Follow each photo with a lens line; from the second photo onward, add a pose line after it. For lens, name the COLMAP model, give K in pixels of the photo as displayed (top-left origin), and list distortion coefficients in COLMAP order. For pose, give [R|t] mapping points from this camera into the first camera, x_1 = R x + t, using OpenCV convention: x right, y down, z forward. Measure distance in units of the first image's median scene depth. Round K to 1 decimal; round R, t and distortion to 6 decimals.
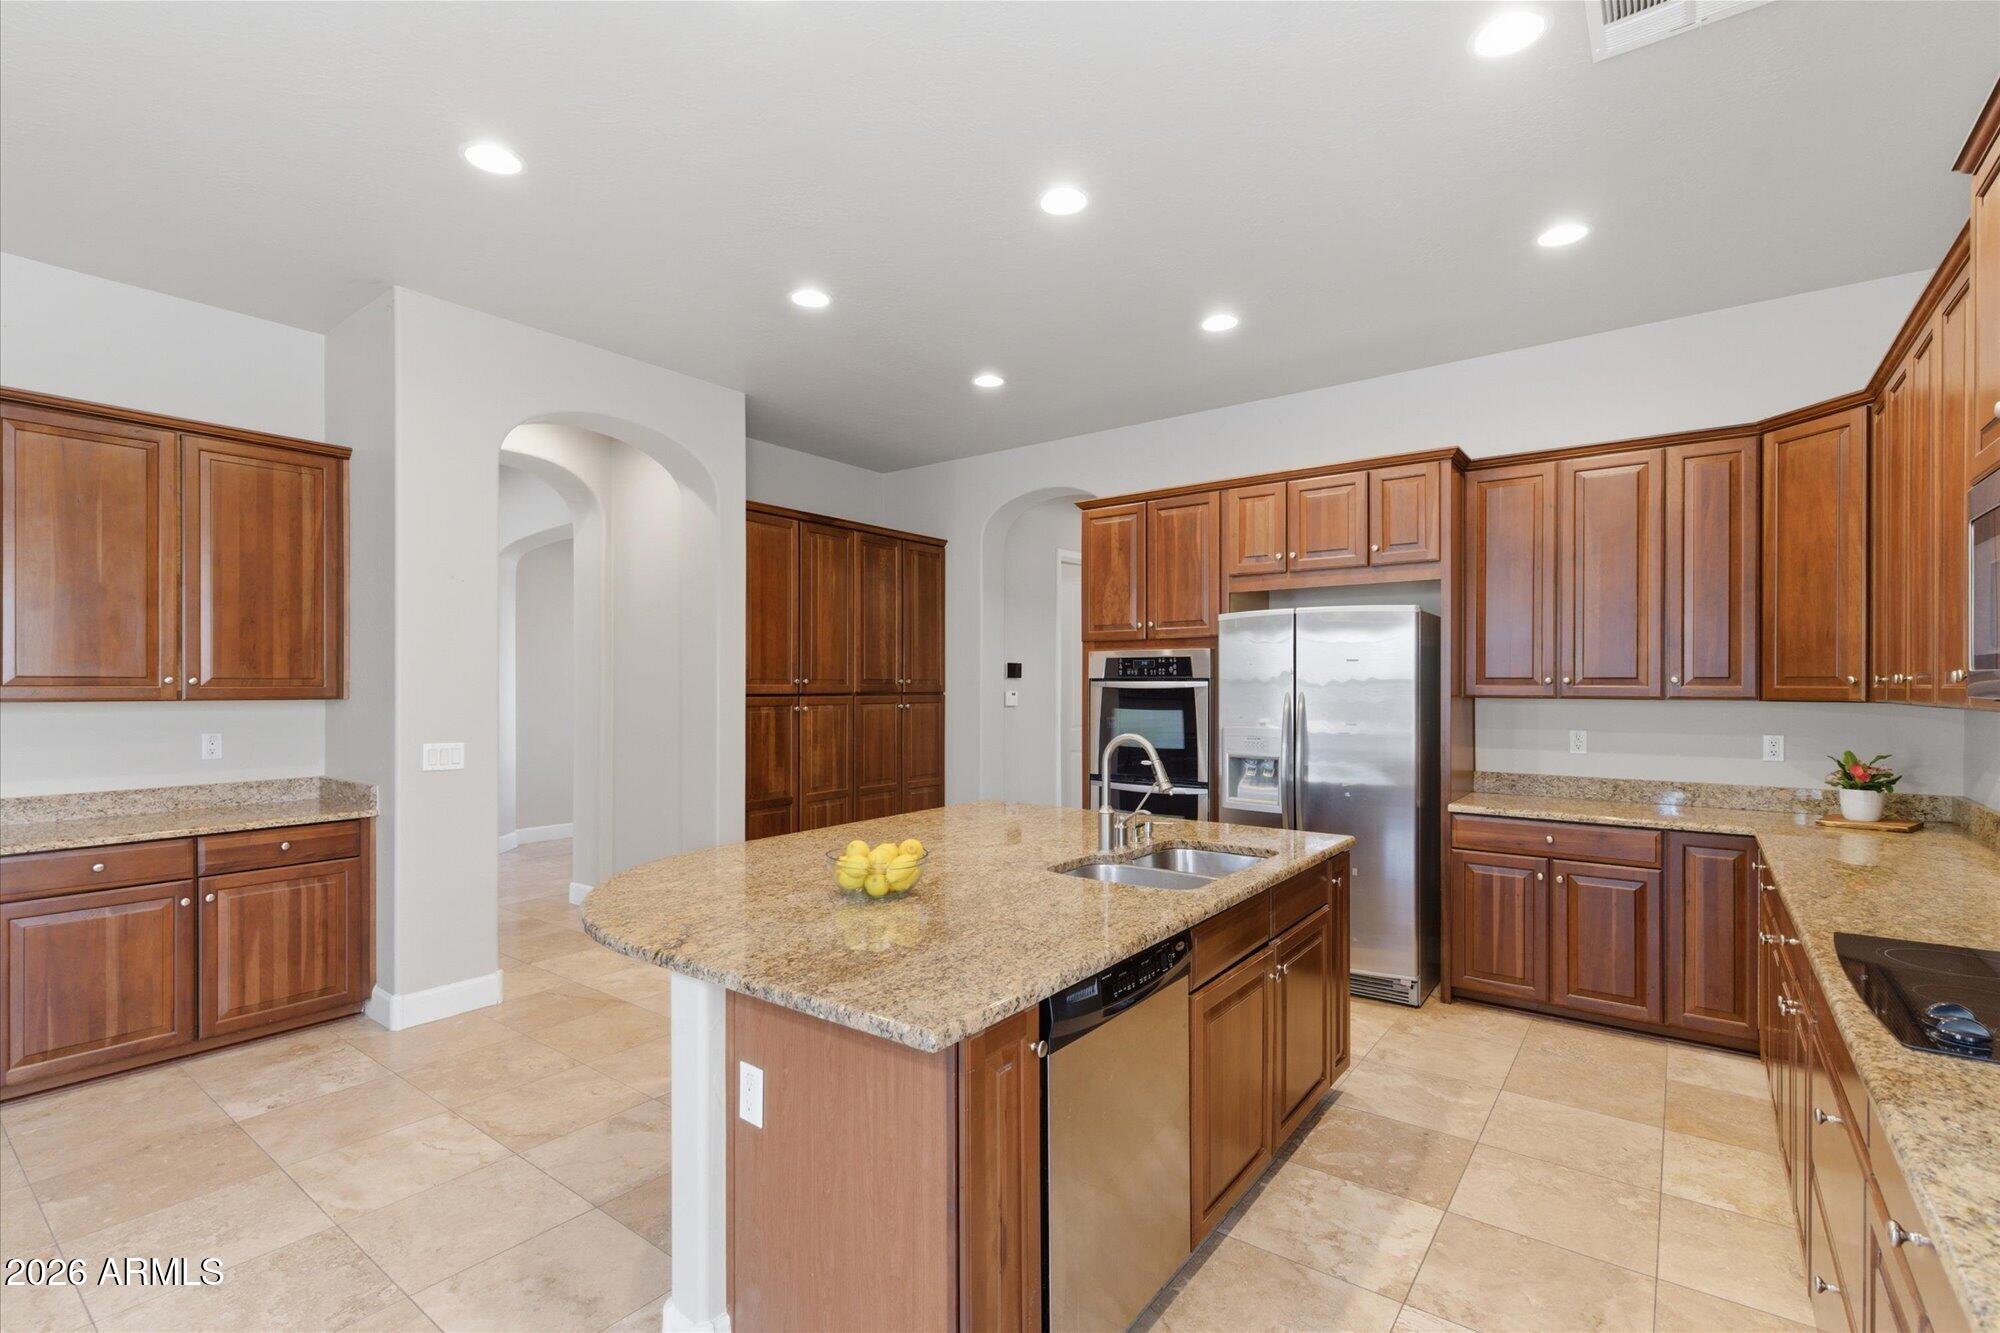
lens RADIAL K [[903.1, 0, 995.3], [0, 903.1, 678.7], [0, 0, 1]] dist [0.002591, 0.000067]
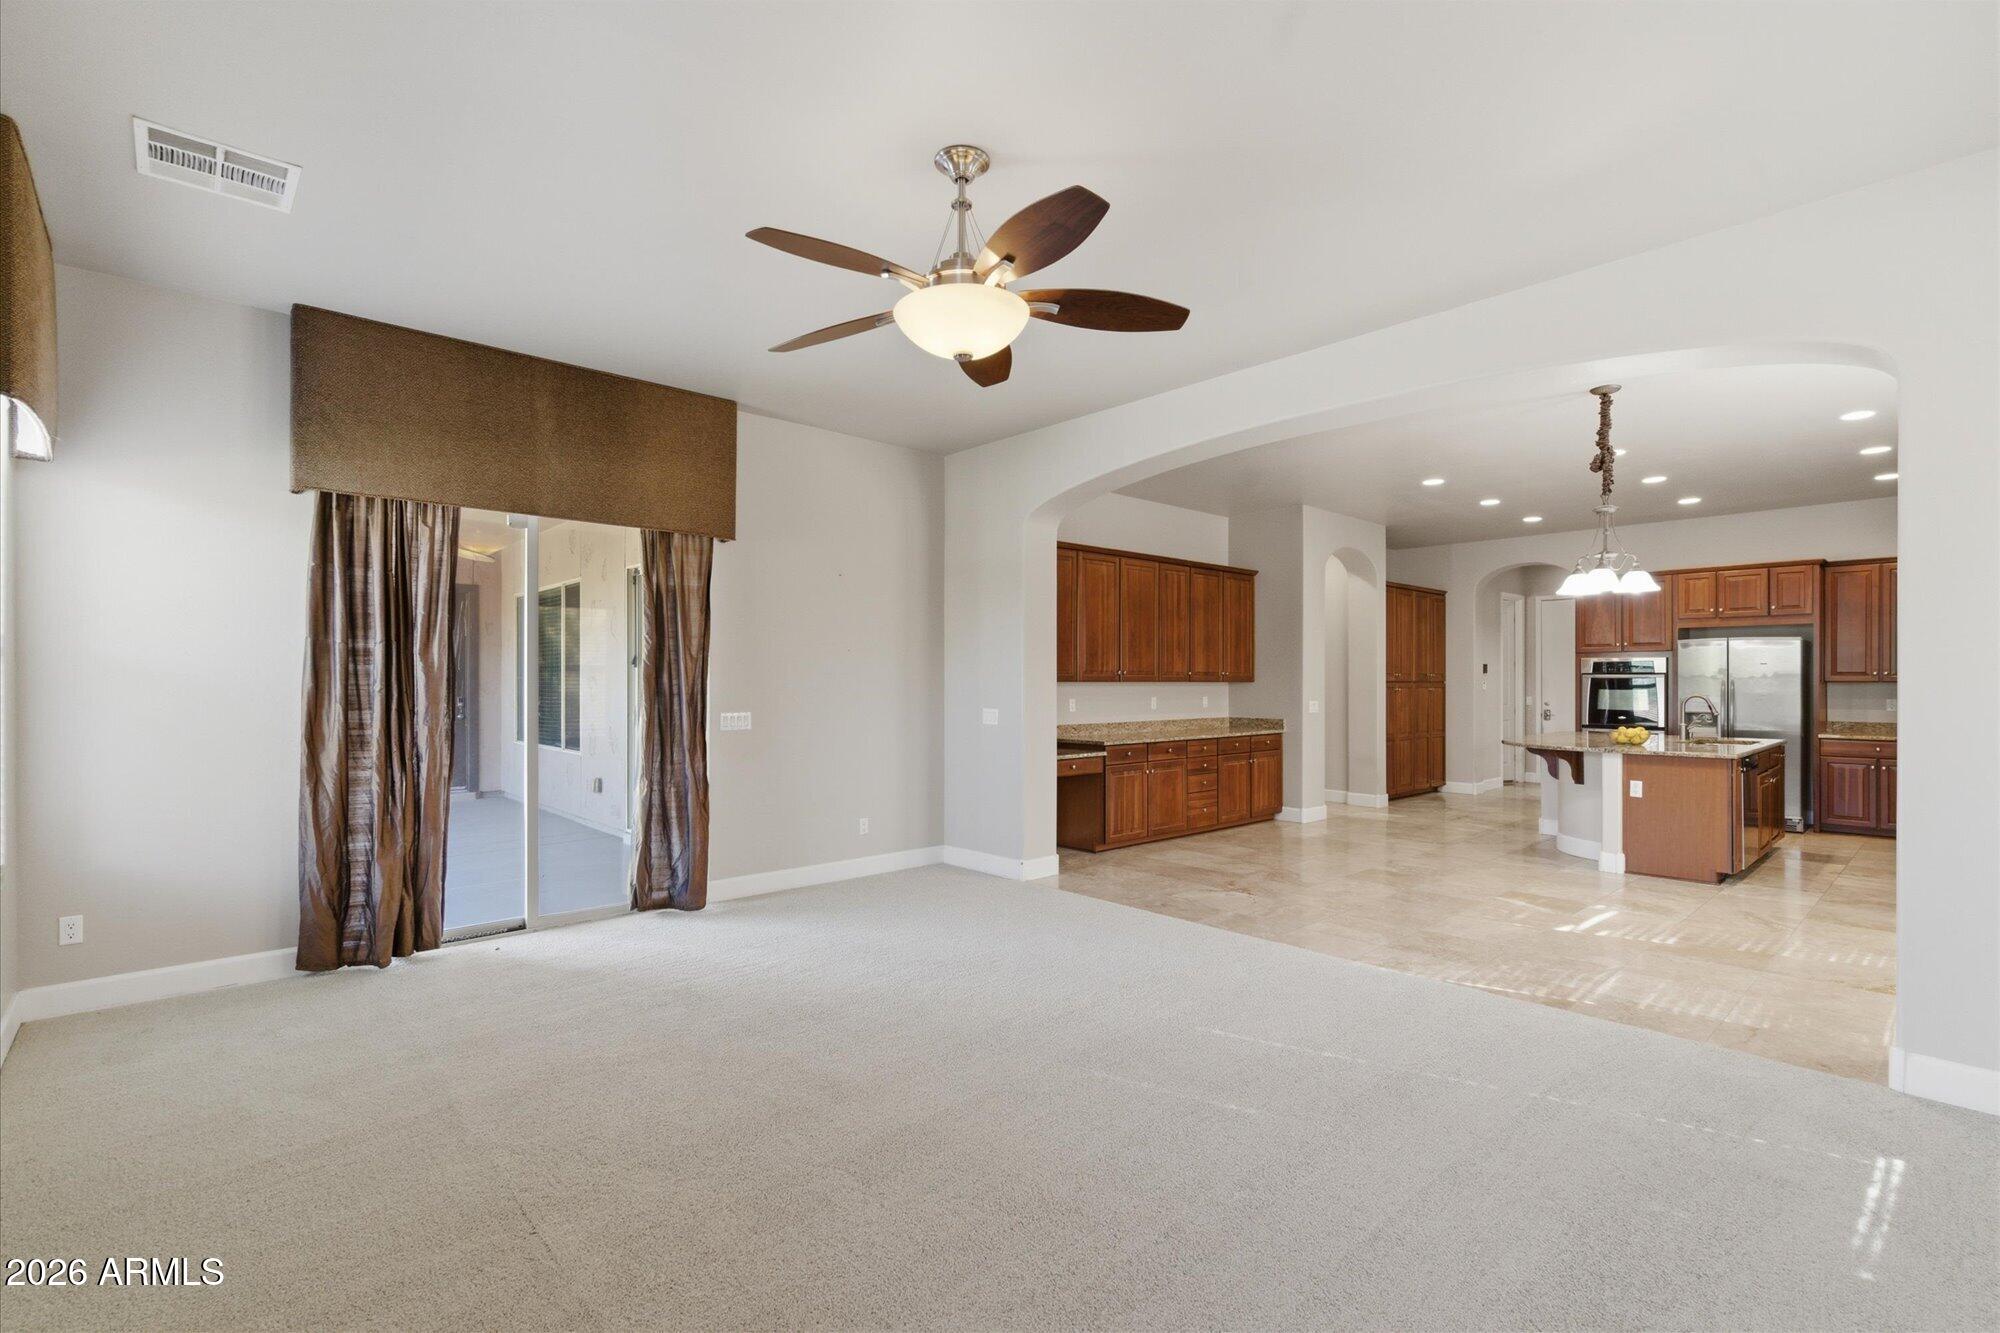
lens RADIAL K [[903.1, 0, 995.3], [0, 903.1, 678.7], [0, 0, 1]] dist [0.002591, 0.000067]
pose [[0.983735, 0.000792, -0.179624, -0.922959], [-0.000291, 0.999996, 0.002813, 0.008091], [0.179625, -0.002714, 0.983731, -1.290760]]
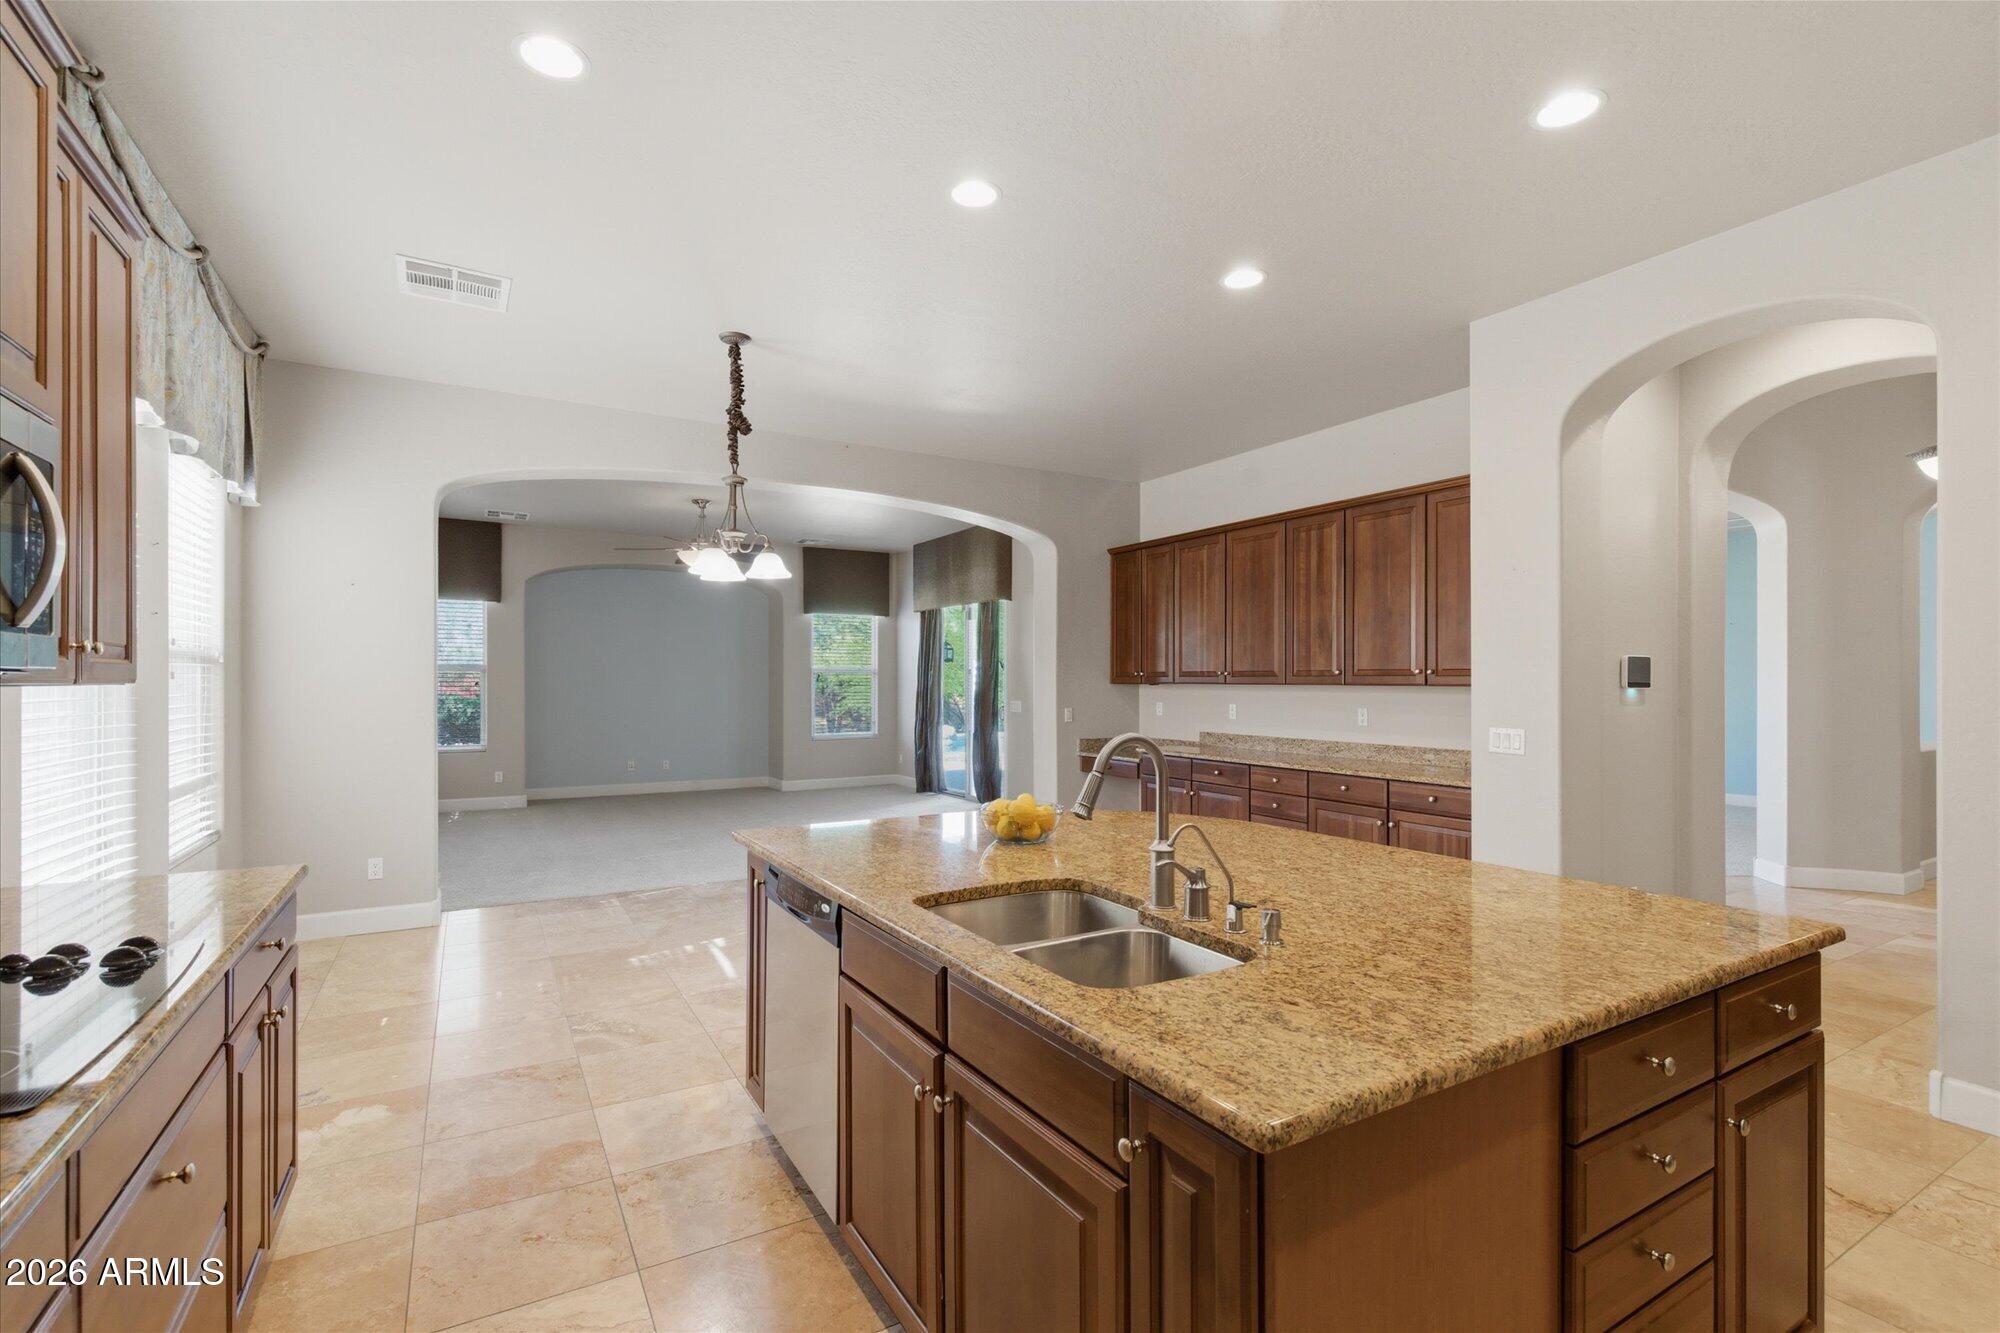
lens RADIAL K [[903.1, 0, 995.3], [0, 903.1, 678.7], [0, 0, 1]] dist [0.002591, 0.000067]
pose [[-0.390042, -0.000464, -0.920797, 0.482166], [0.003832, 0.999990, -0.002127, 0.010839], [0.920789, -0.004358, -0.390037, 0.708901]]
